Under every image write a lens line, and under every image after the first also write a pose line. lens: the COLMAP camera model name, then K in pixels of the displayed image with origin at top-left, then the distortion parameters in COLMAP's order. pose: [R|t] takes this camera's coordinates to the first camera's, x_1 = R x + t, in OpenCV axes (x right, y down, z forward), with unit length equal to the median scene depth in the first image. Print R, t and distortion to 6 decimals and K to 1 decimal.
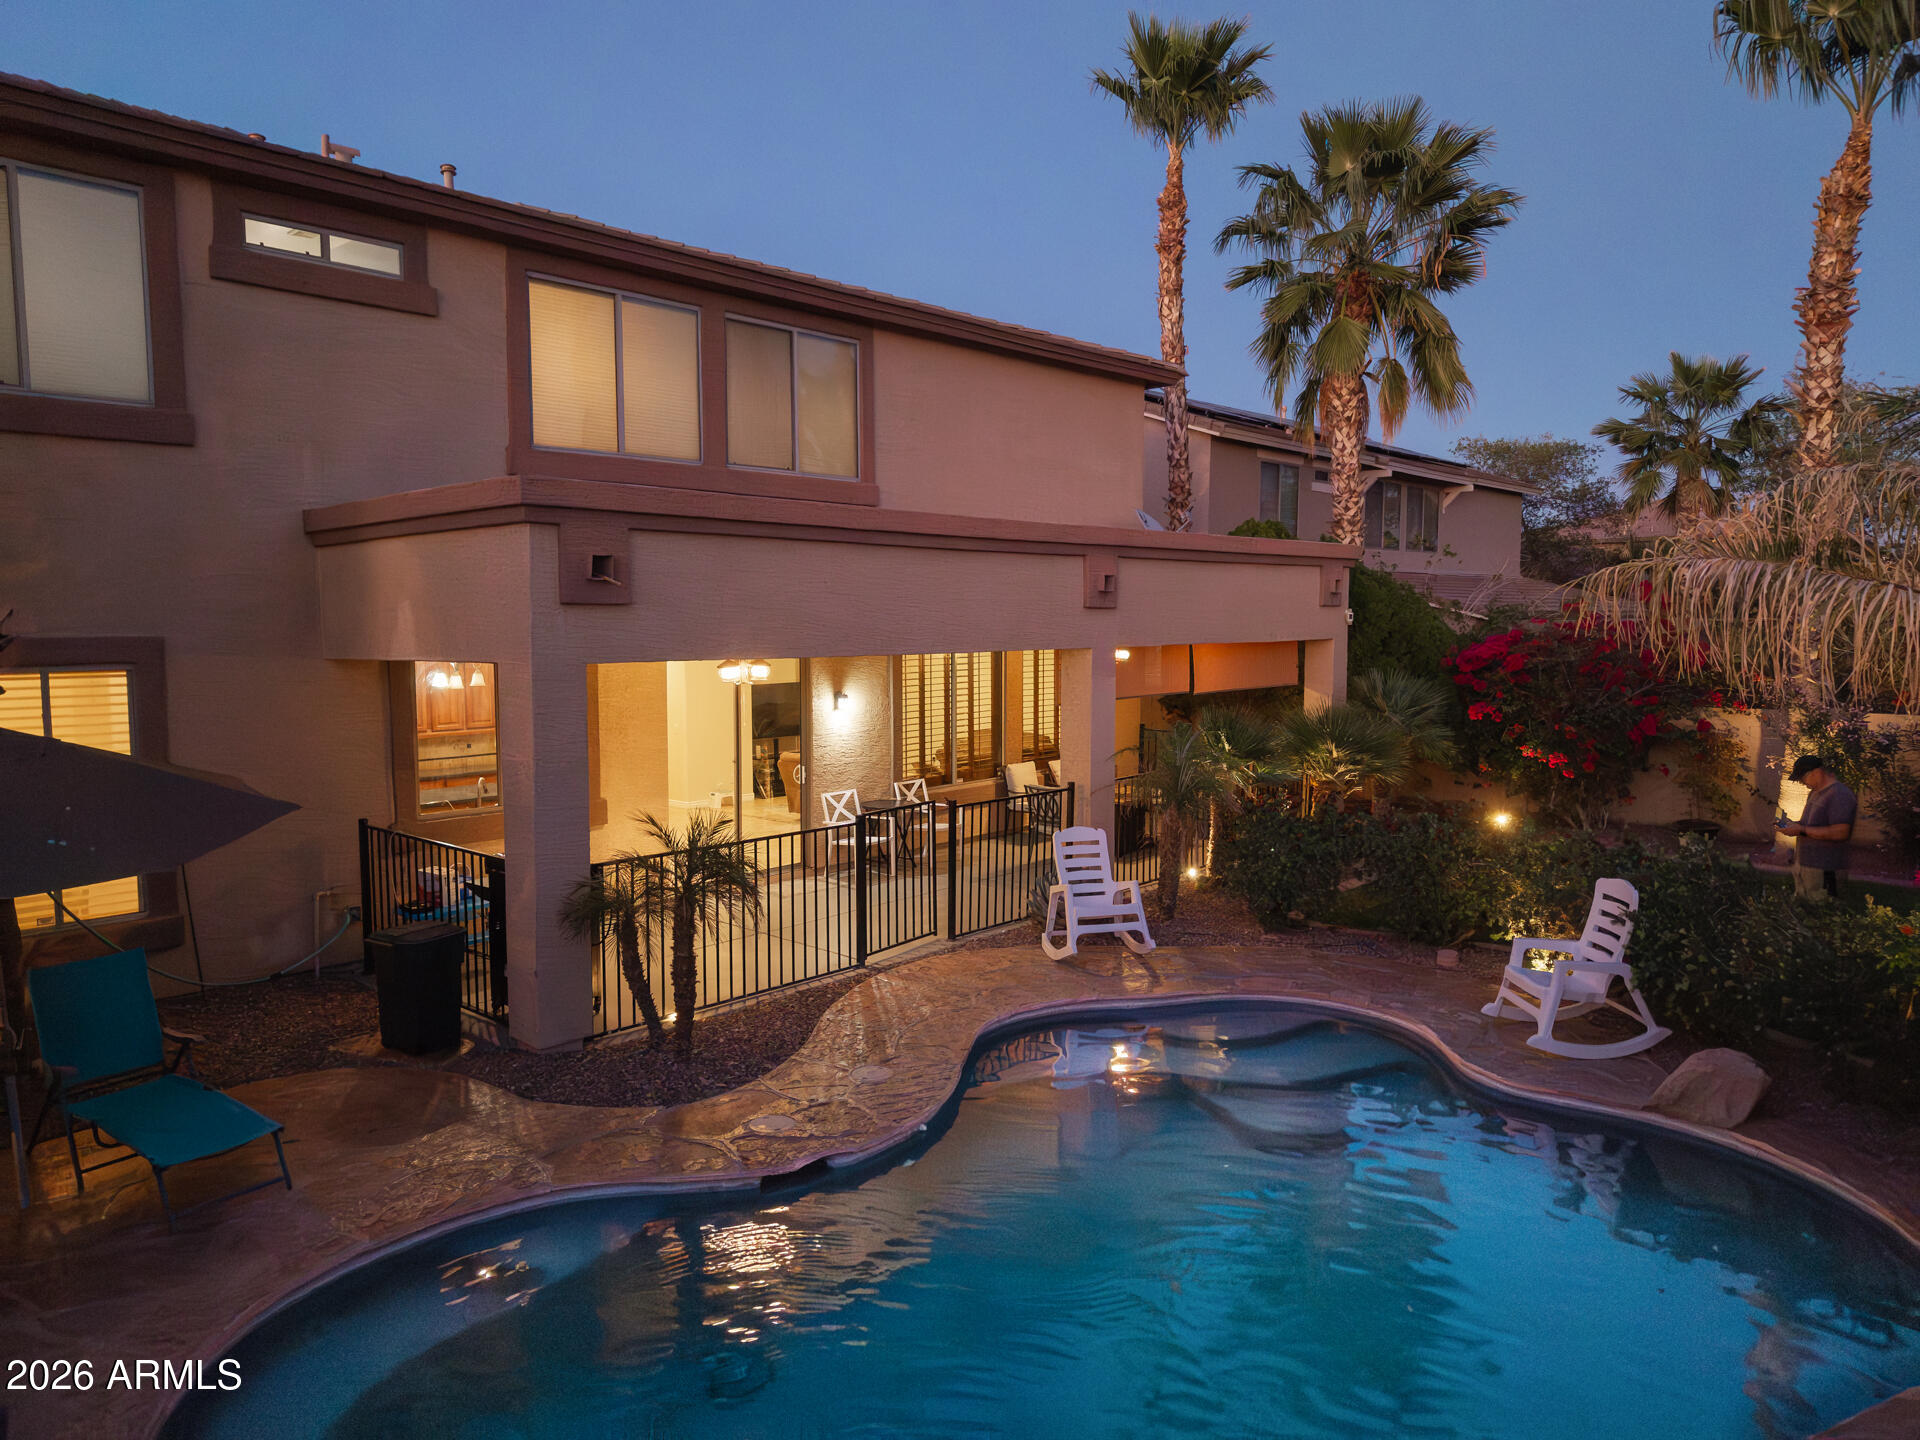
lens RADIAL K [[1290.2, 0, 960.0], [0, 1290.2, 720.0], [0, 0, 1]] dist [0.006002, 0.000101]
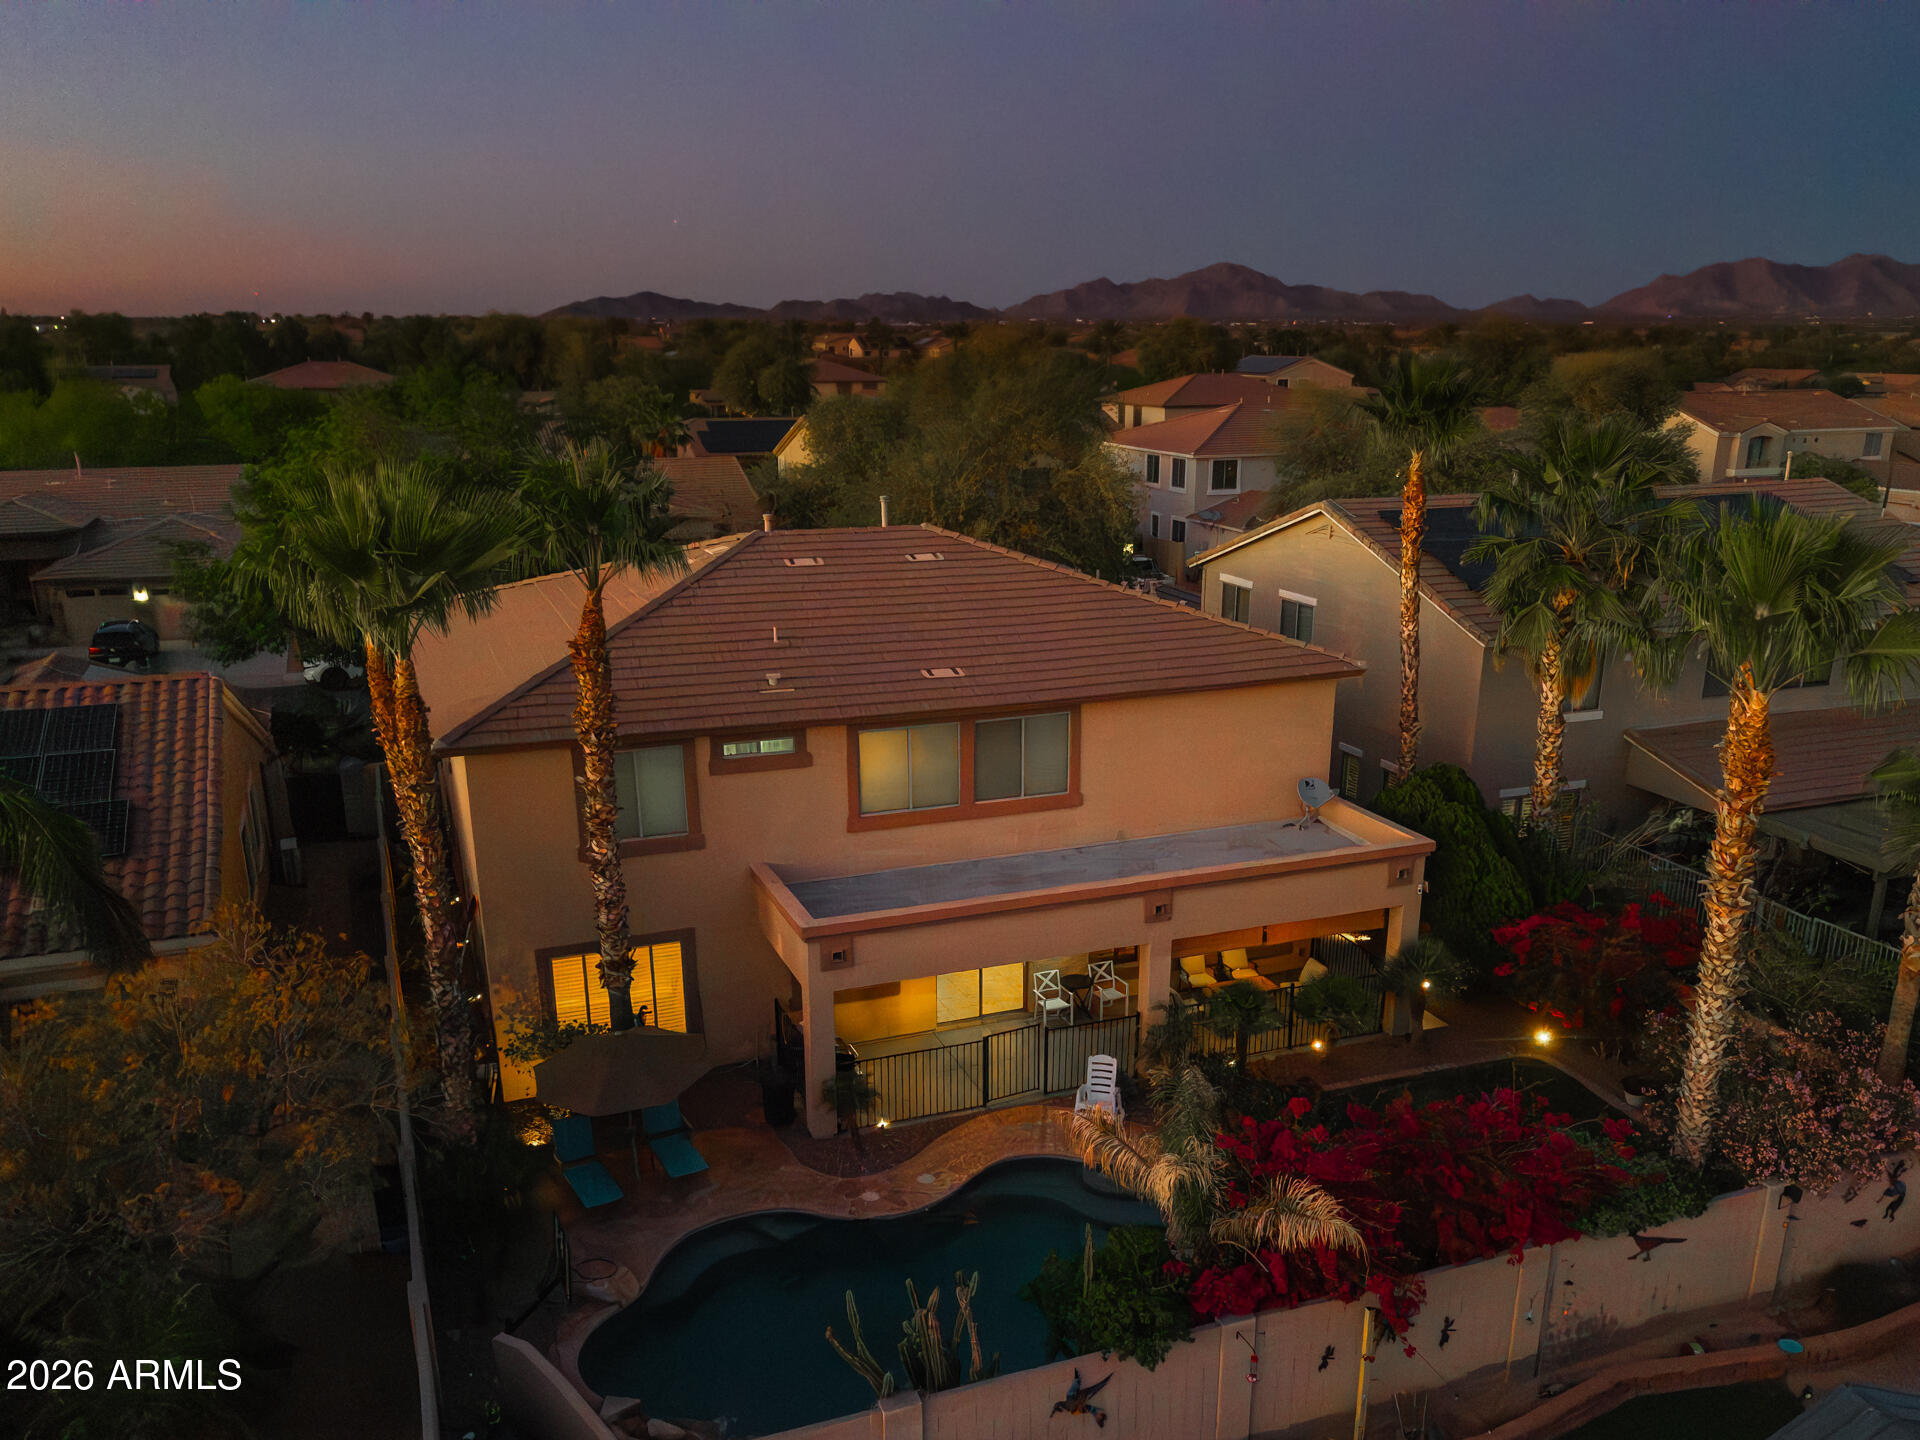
lens RADIAL K [[1566.0, 0, 1012.2], [0, 1566.0, 862.1], [0, 0, 1]] dist [0.071074, -0.114745]
pose [[0.903268, 0.146294, -0.403367, 0.924160], [-0.042774, 0.966100, 0.254601, -0.830576], [0.426939, -0.212720, 0.878904, -1.094138]]
